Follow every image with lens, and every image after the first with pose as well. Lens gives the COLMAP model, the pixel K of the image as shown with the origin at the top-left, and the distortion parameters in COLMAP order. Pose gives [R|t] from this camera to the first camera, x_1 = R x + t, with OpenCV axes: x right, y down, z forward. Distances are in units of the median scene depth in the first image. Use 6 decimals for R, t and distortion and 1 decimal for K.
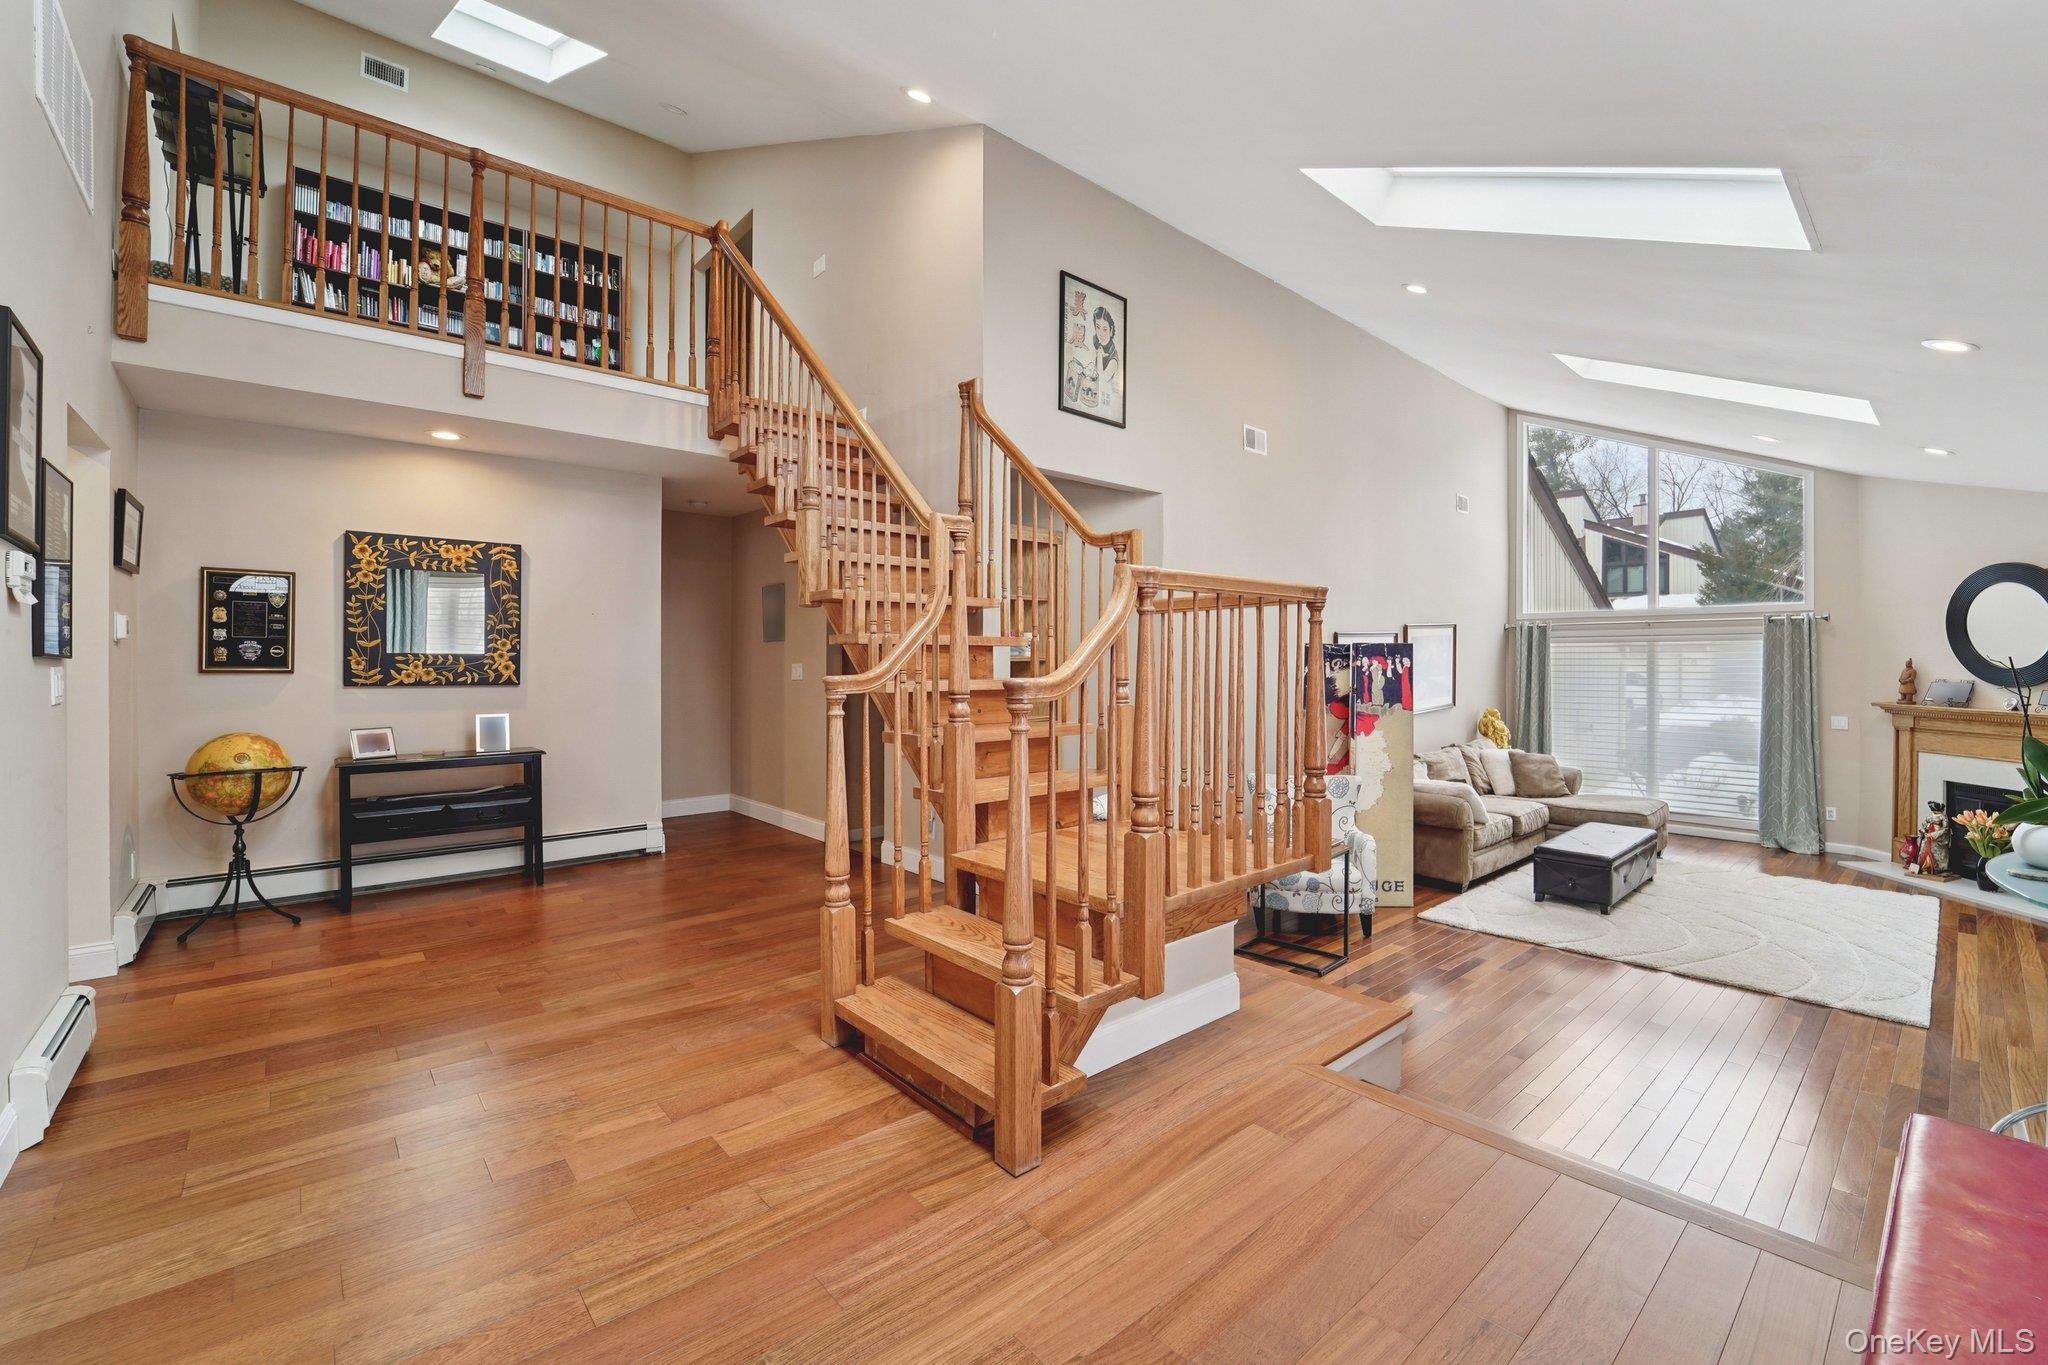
lens RADIAL K [[846.7, 0, 1039.7], [0, 846.7, 670.4], [0, 0, 1]] dist [-0.017321, -0.000689]
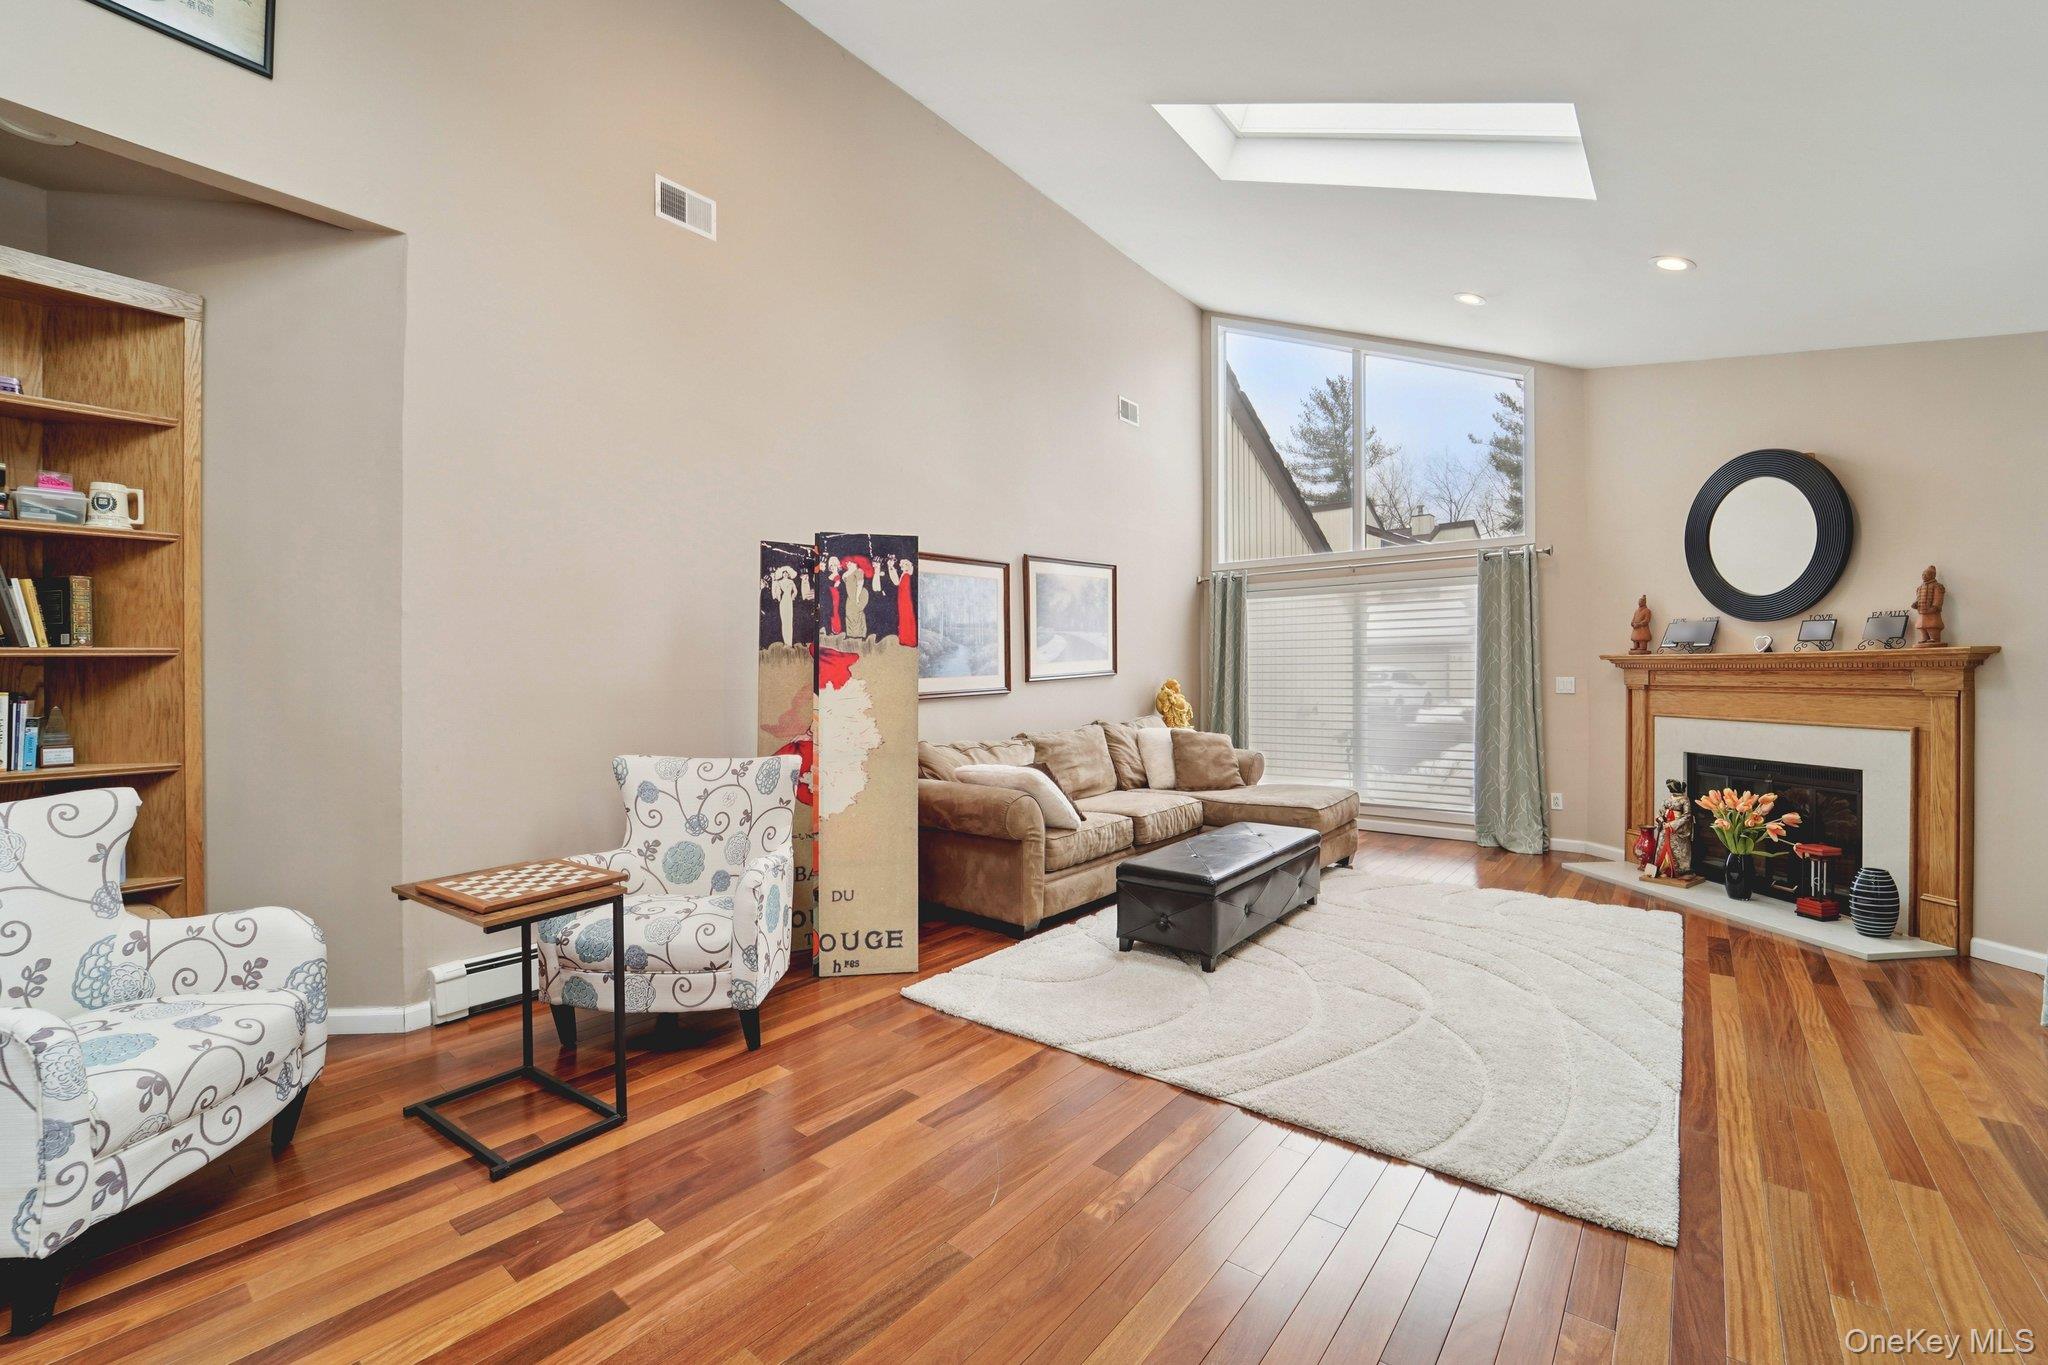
lens RADIAL K [[846.7, 0, 1017.4], [0, 846.7, 683.4], [0, 0, 1]] dist [-0.017321, -0.000689]
pose [[0.986486, -0.006828, 0.163703, 0.368442], [0.006945, 0.999976, -0.000139, 0.066282], [-0.163698, 0.001274, 0.986510, 0.347243]]
